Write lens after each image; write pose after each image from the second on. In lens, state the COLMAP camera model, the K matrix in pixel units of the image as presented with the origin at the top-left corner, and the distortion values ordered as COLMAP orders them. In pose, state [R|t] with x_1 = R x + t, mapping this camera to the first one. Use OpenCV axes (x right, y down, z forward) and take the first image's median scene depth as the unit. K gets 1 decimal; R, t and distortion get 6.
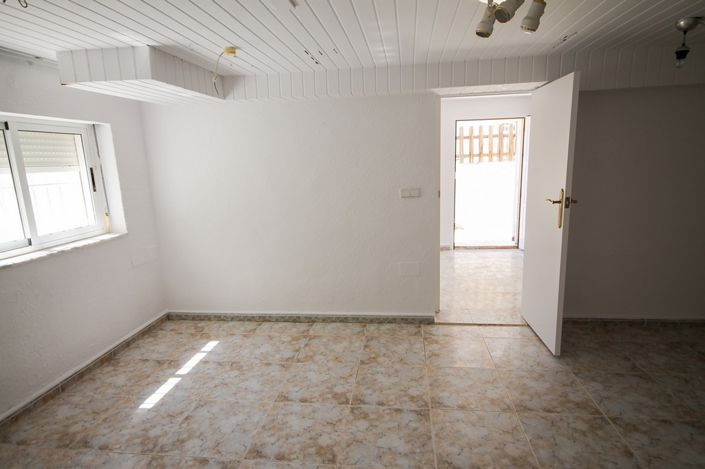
lens RADIAL K [[390.8, 0, 355.1], [0, 390.8, 259.5], [0, 0, 1]] dist [0.000624, 0.013445]
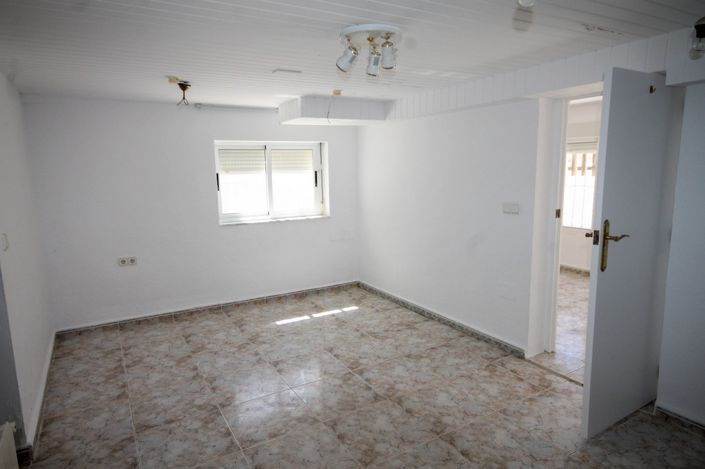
lens RADIAL K [[440.5, 0, 352.5], [0, 440.5, 234.5], [0, 0, 1]] dist [-0.000951, 0.000338]
pose [[0.599584, 0.142794, -0.787470, 0.786484], [-0.204388, 0.978646, 0.021838, -0.053544], [0.773773, 0.147856, 0.615966, 0.083016]]
